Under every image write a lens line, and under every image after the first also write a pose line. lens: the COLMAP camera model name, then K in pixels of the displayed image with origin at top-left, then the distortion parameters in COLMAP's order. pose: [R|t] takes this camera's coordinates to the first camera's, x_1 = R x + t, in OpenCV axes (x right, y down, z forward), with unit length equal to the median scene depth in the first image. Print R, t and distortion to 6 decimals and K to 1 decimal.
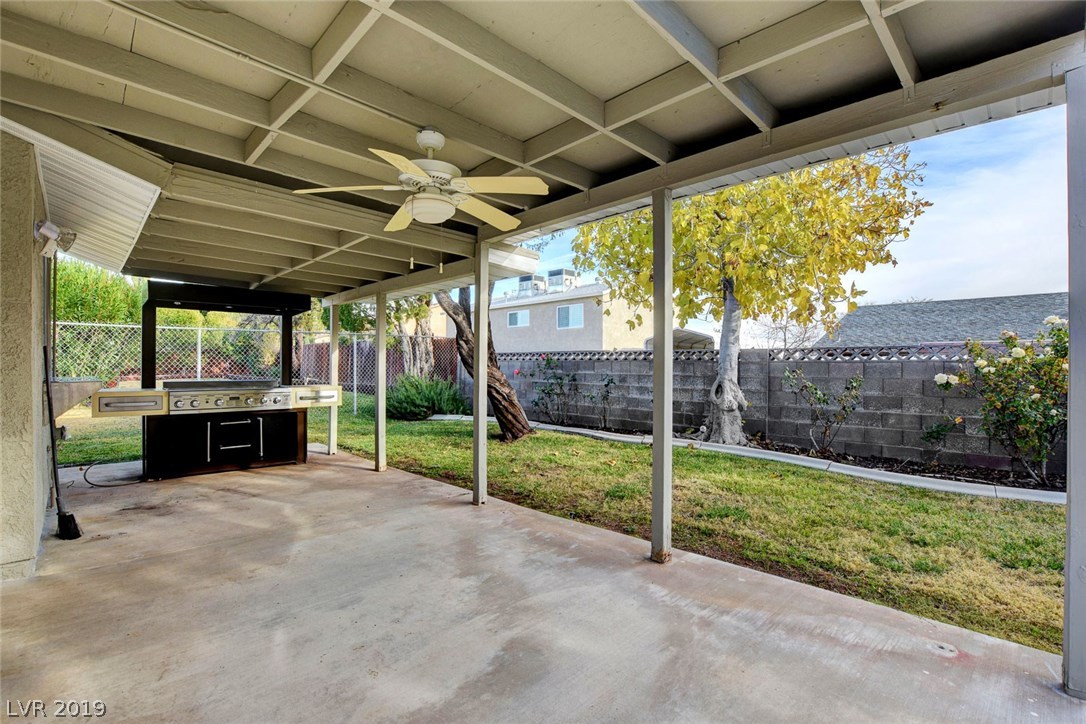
lens RADIAL K [[487.9, 0, 550.1], [0, 487.9, 365.1], [0, 0, 1]] dist [-0.024396, 0.001432]
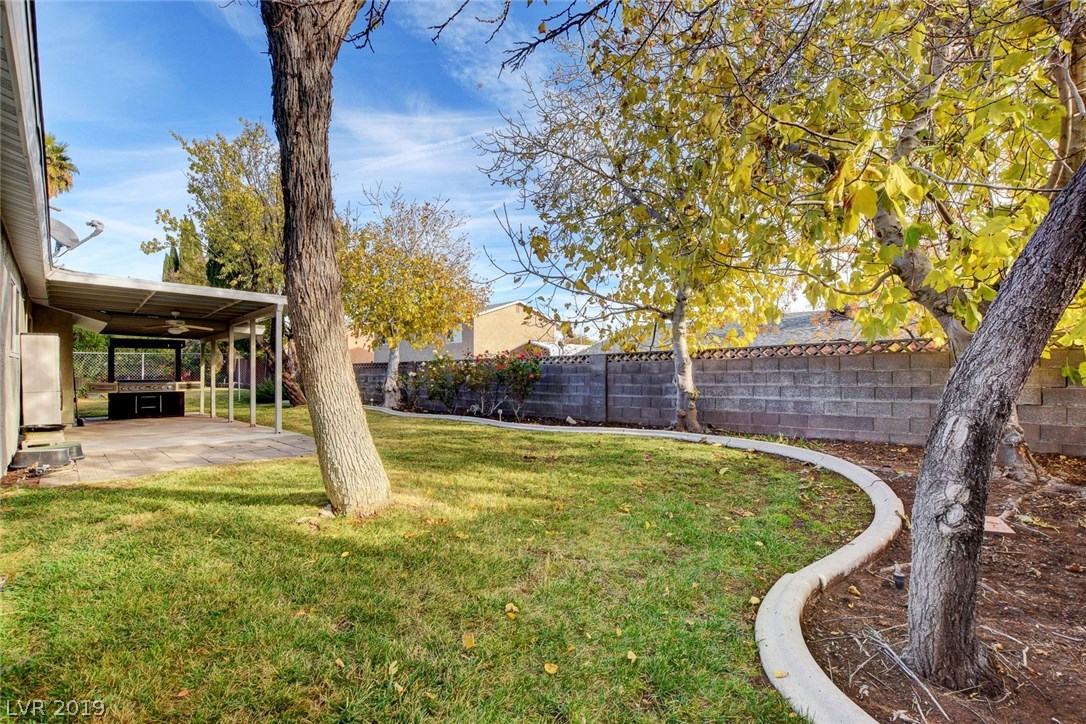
lens RADIAL K [[487.9, 0, 550.1], [0, 487.9, 365.1], [0, 0, 1]] dist [-0.024396, 0.001432]
pose [[0.999734, -0.012214, 0.019546, 1.099051], [0.012465, 0.999841, -0.012740, 0.015653], [-0.019387, 0.012980, 0.999728, -1.202801]]
